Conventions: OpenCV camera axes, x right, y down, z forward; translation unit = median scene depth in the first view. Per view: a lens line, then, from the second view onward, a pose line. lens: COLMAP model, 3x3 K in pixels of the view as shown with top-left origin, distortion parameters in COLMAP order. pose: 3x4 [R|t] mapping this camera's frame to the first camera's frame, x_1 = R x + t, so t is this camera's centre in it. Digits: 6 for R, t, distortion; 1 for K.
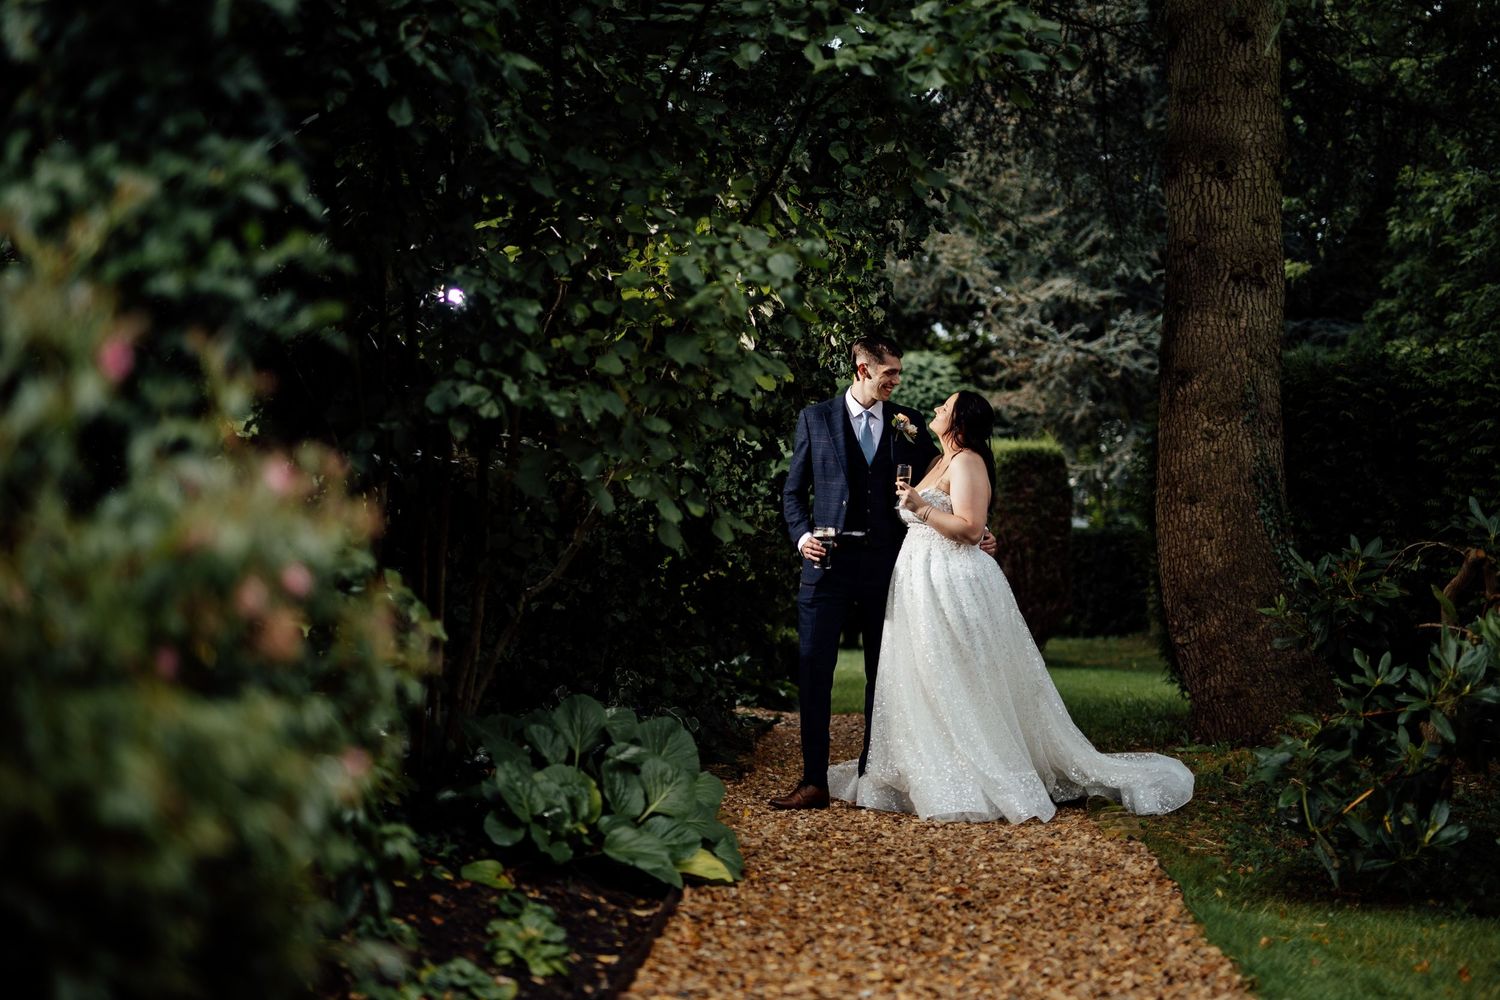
lens RADIAL K [[2075.1, 0, 750.0], [0, 2075.1, 500.0], [0, 0, 1]] dist [0.021240, 0.042241]
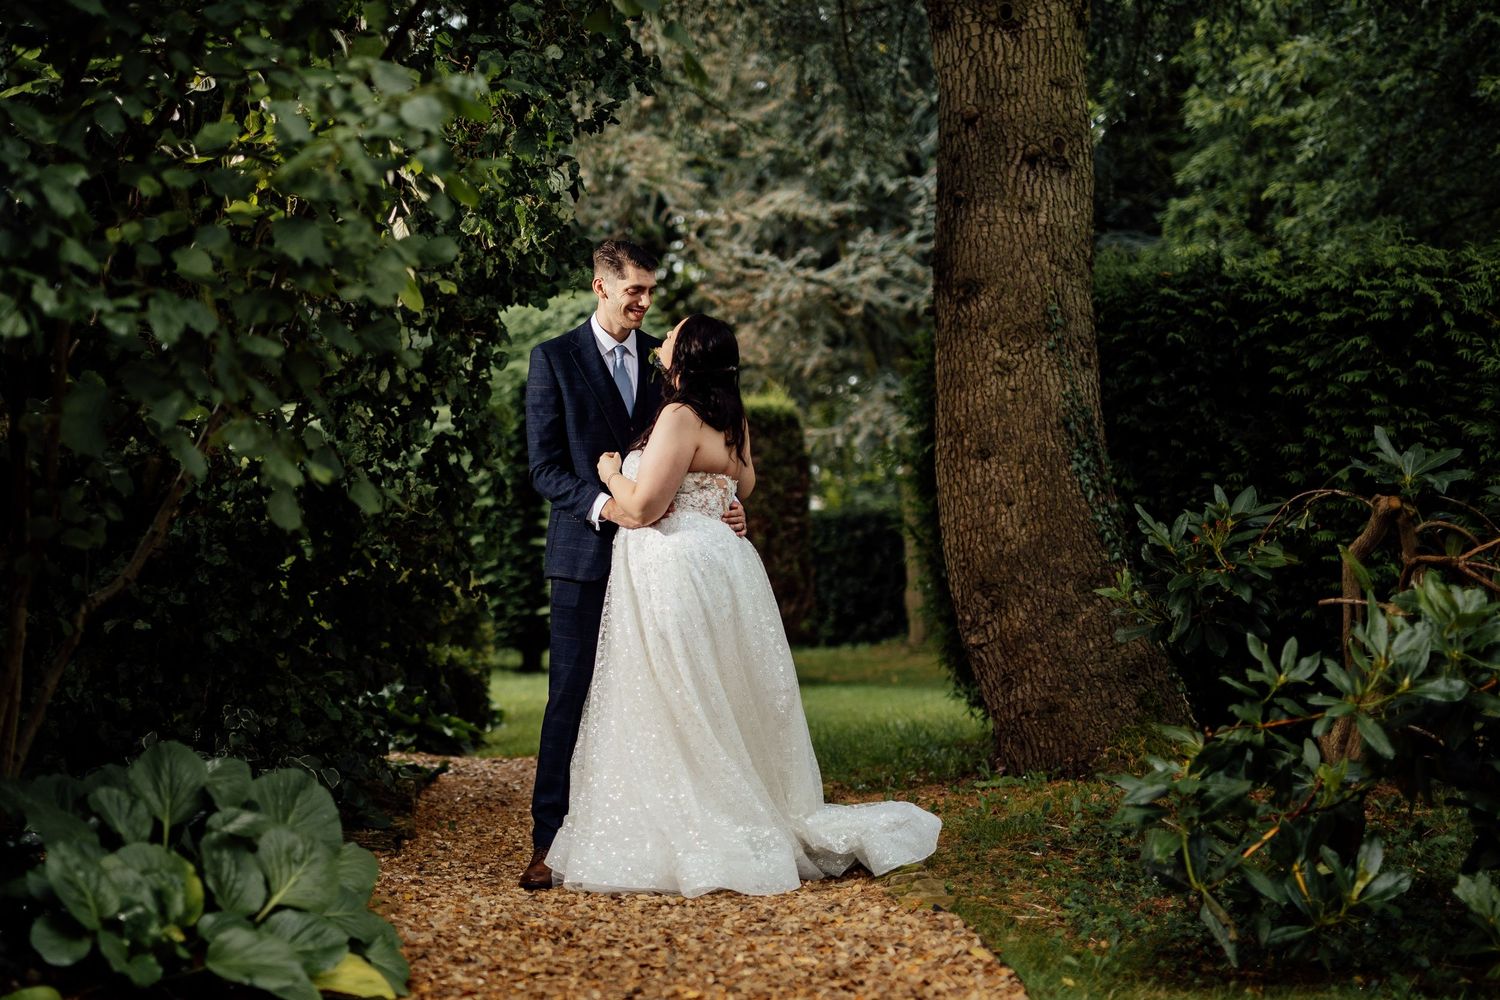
lens RADIAL K [[2571.2, 0, 572.6], [0, 2571.2, 502.7], [0, 0, 1]] dist [0.031478, -0.017455]
pose [[0.997020, -0.033863, 0.069307, -0.002387], [0.033633, 0.999424, 0.004491, 0.010799], [-0.069419, -0.002147, 0.997585, 0.097103]]
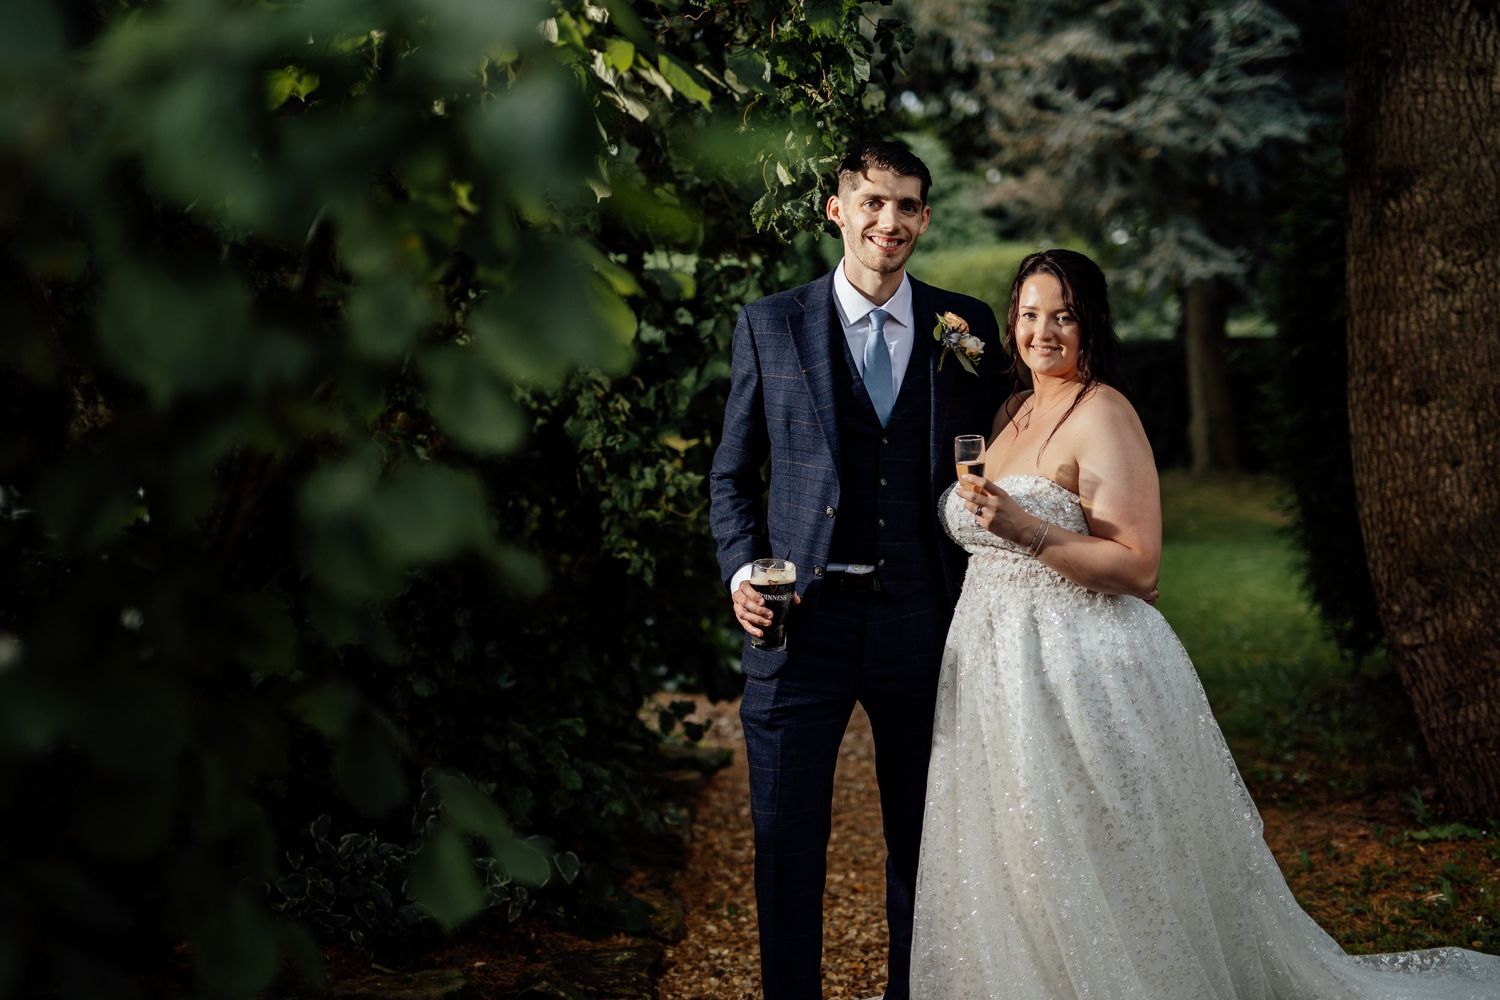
lens RADIAL K [[2215.8, 0, 751.7], [0, 2215.8, 448.0], [0, 0, 1]] dist [-0.243388, 1.297101]
pose [[0.998693, -0.045642, 0.022995, 0.015237], [0.043837, 0.996318, 0.073680, -0.049429], [-0.026273, -0.072575, 0.997017, 0.501326]]
